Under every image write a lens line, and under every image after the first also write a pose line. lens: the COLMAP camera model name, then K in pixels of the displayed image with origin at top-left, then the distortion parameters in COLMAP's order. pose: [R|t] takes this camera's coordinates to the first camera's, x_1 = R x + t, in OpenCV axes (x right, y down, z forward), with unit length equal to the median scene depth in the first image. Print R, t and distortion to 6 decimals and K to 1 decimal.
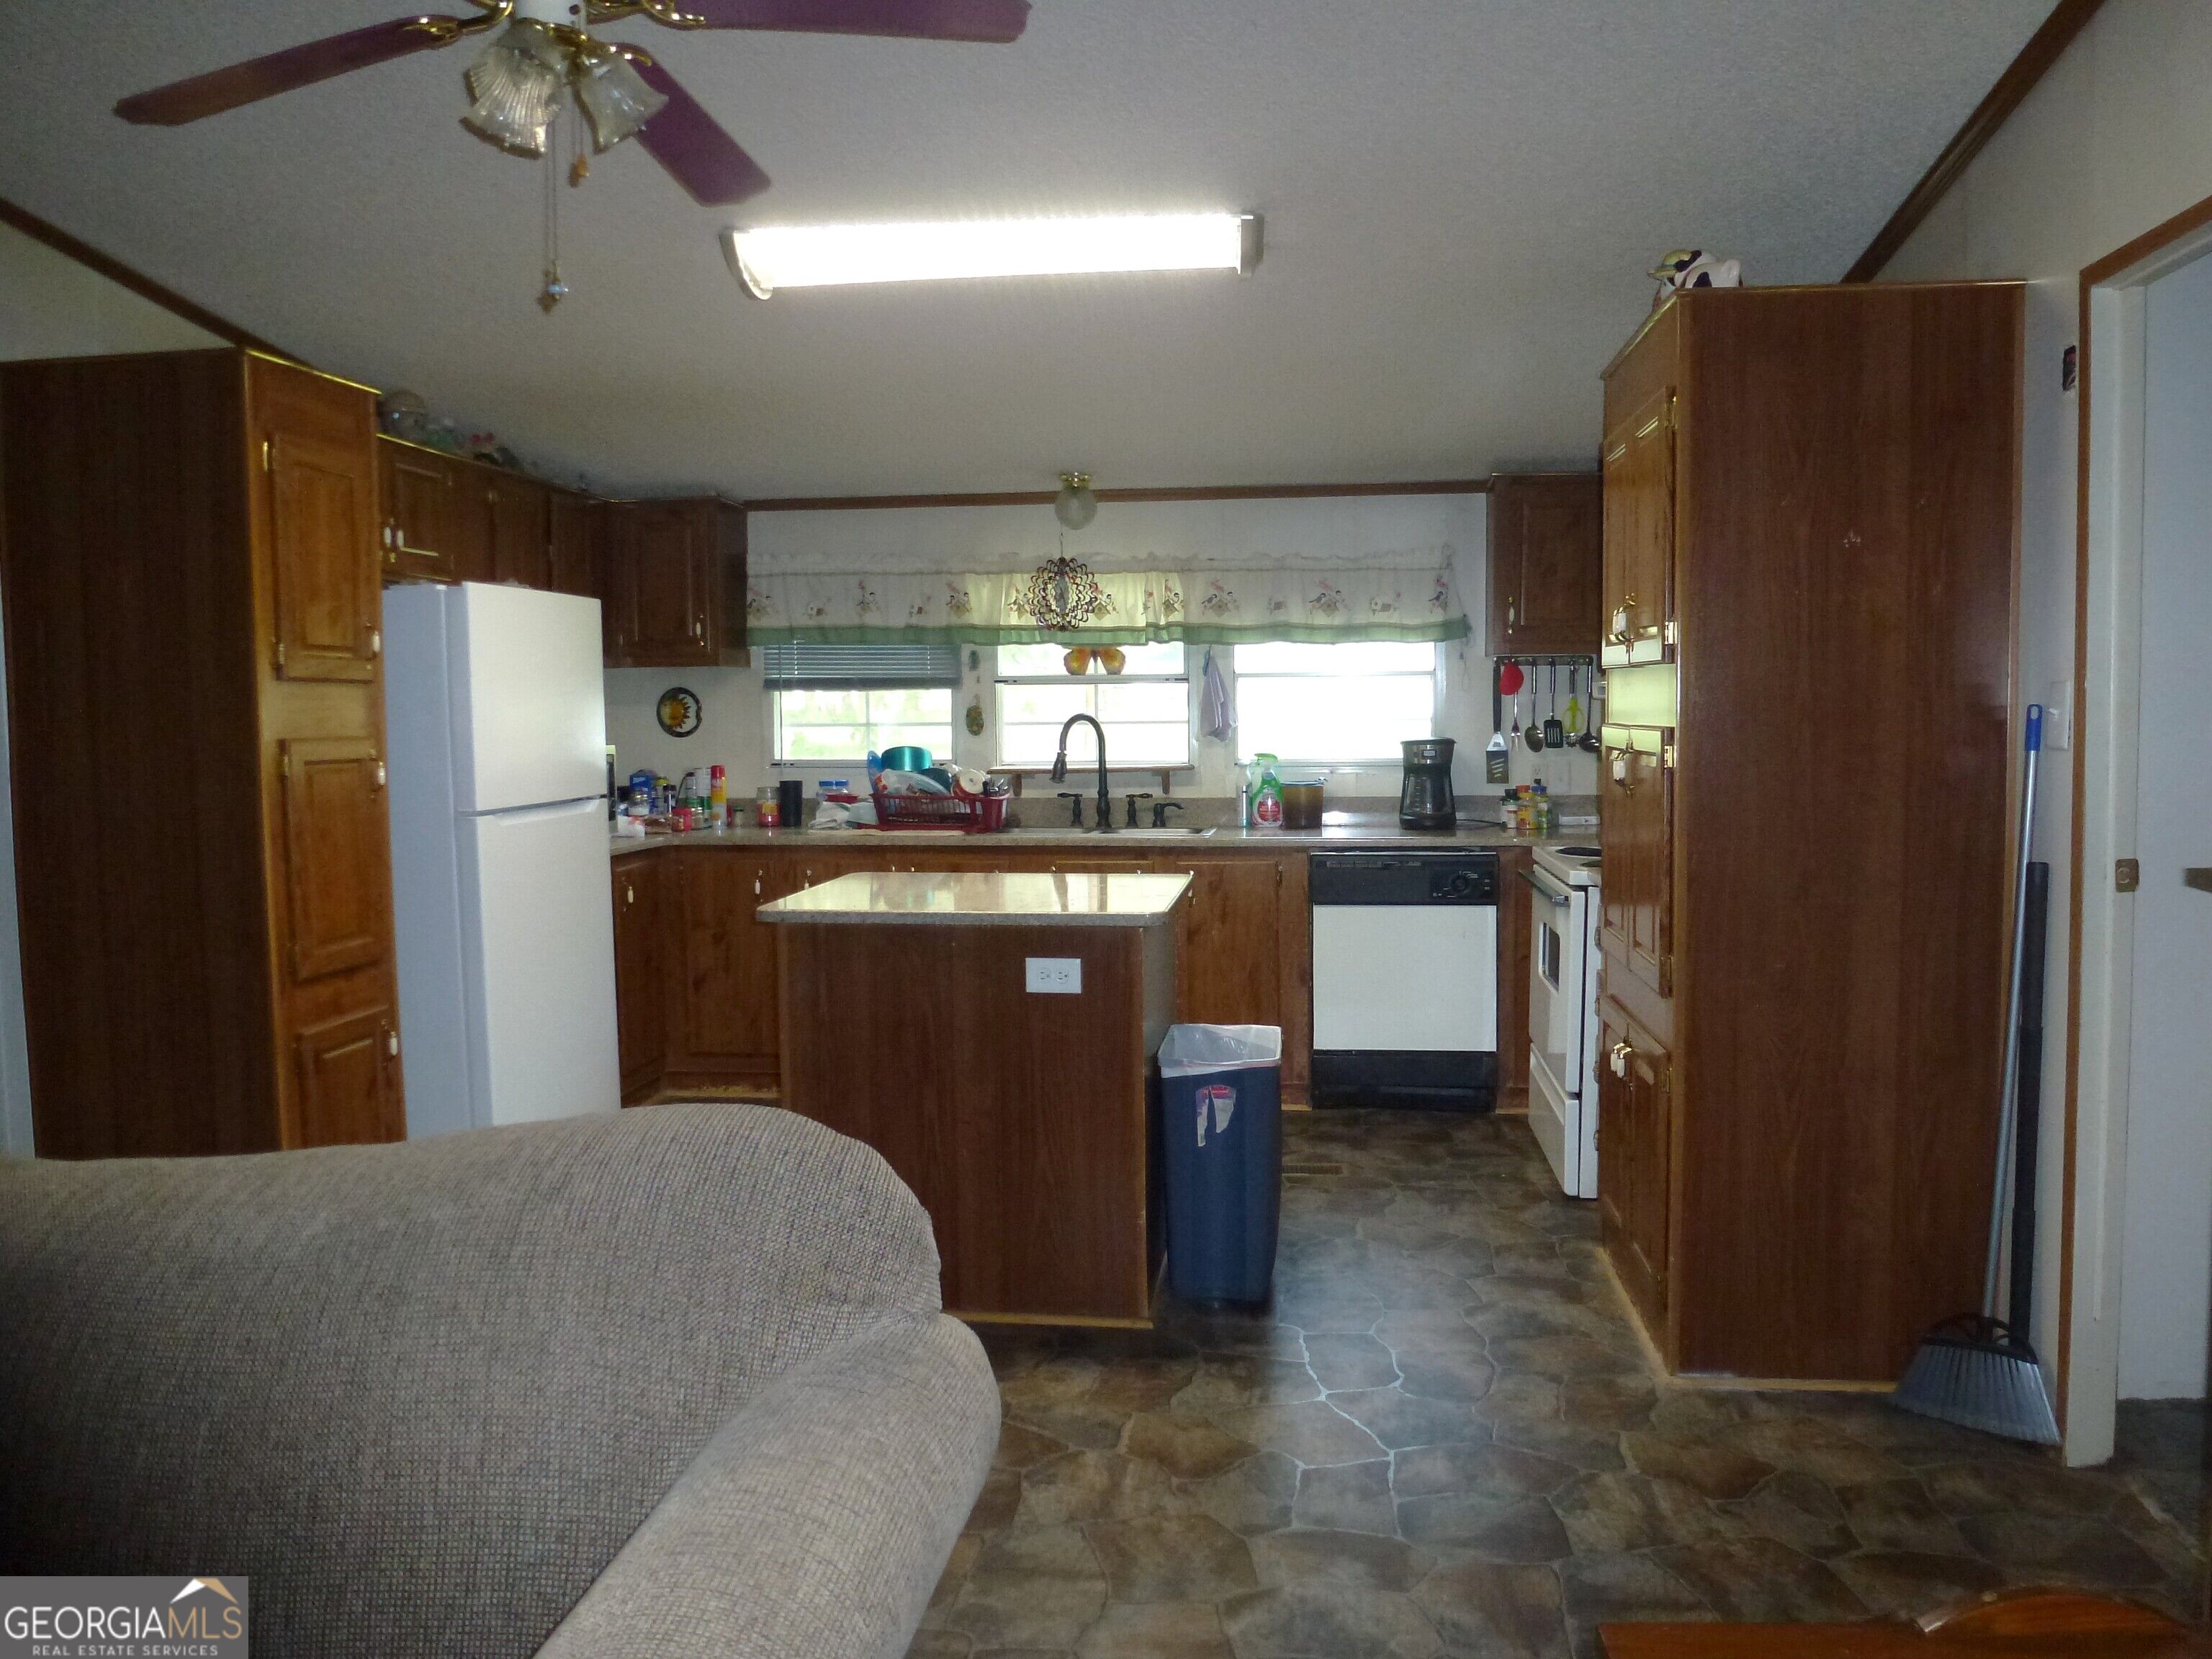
lens RADIAL K [[1585.7, 0, 1119.9], [0, 1585.7, 828.2], [0, 0, 1]] dist [-0.061878, 0.013793]
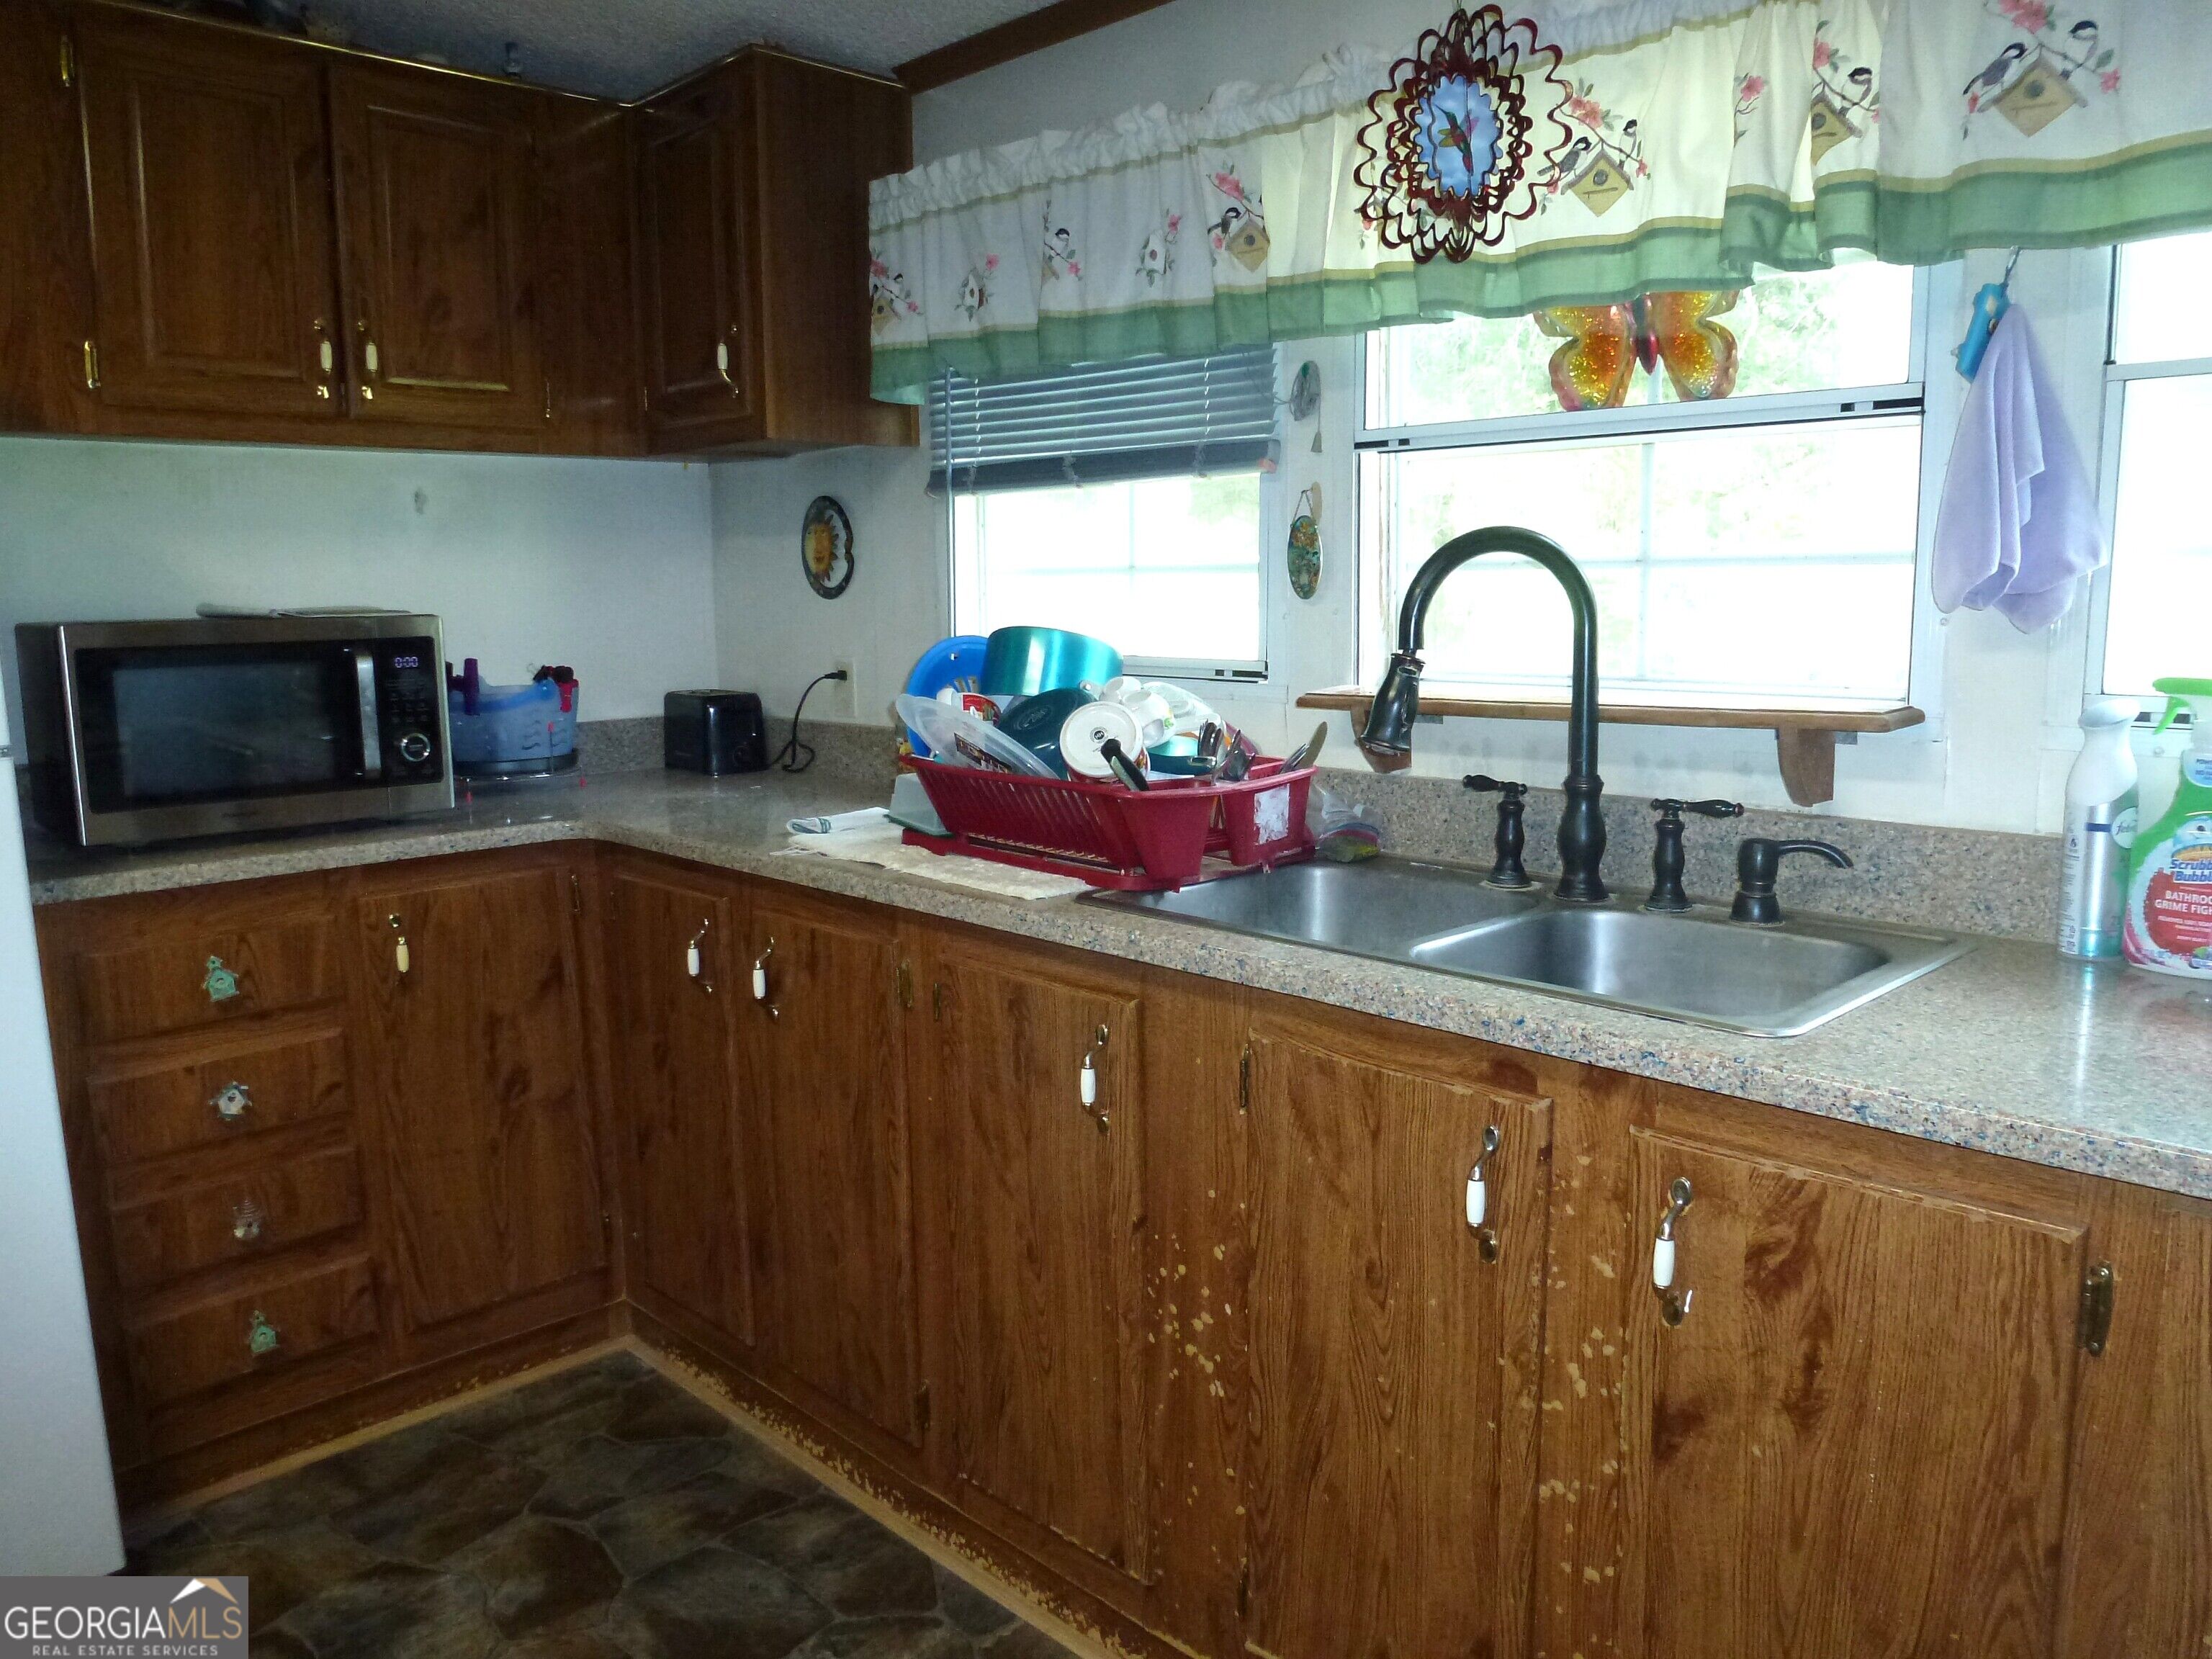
lens RADIAL K [[1585.7, 0, 1116.5], [0, 1585.7, 831.3], [0, 0, 1]] dist [-0.061878, 0.013793]
pose [[0.785694, 0.094178, -0.611405, 0.108301], [-0.040100, 0.994019, 0.101583, -0.041791], [0.617315, -0.055296, 0.784771, 0.709238]]
